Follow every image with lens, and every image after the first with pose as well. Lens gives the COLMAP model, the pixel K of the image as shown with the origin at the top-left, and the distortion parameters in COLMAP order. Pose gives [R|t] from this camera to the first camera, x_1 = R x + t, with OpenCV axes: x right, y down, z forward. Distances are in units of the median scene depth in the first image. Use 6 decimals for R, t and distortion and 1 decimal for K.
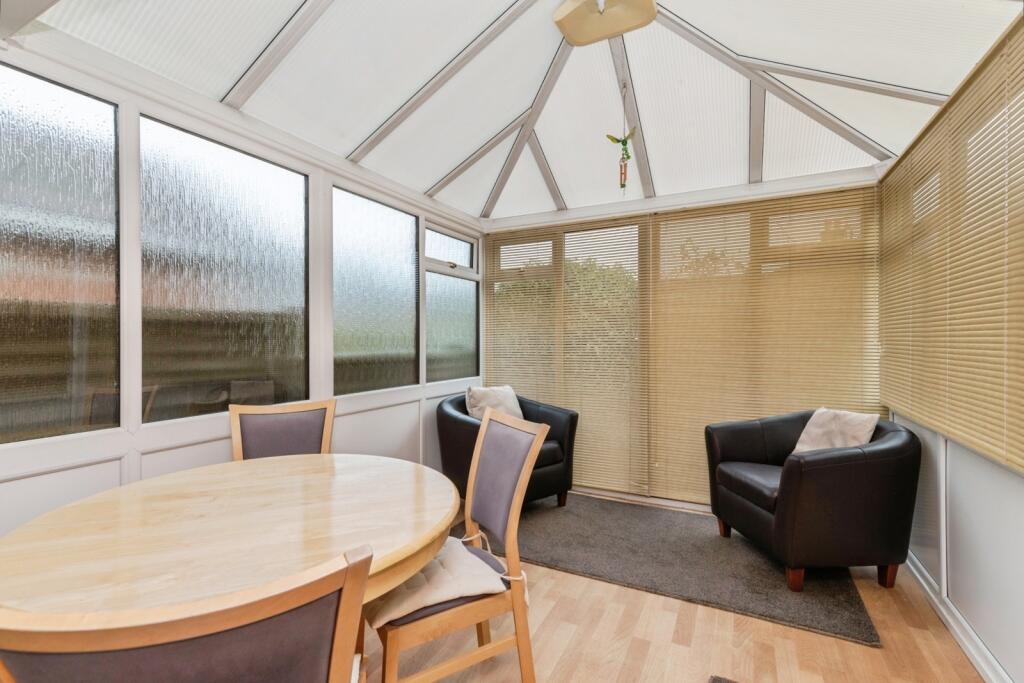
lens RADIAL K [[462.9, 0, 503.3], [0, 462.9, 339.3], [0, 0, 1]] dist [0.013027, -0.000626]
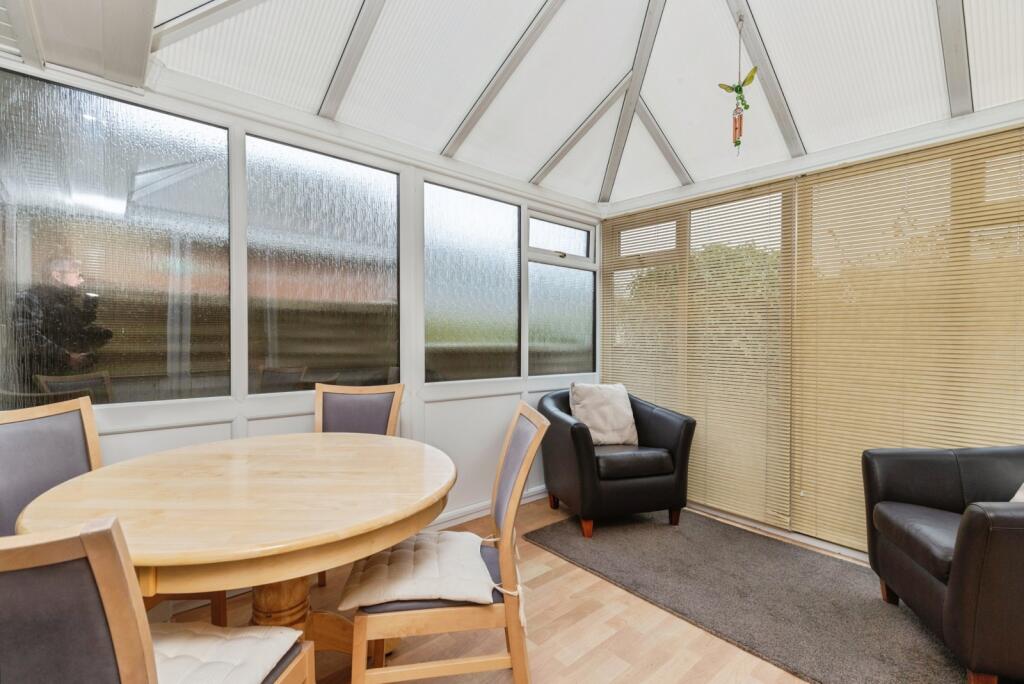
lens RADIAL K [[462.9, 0, 514.0], [0, 462.9, 340.5], [0, 0, 1]] dist [0.013027, -0.000626]
pose [[0.930469, 0.019925, -0.365829, 0.187187], [-0.017727, 0.999799, 0.009368, 0.012524], [0.365942, -0.002232, 0.930635, 0.092581]]
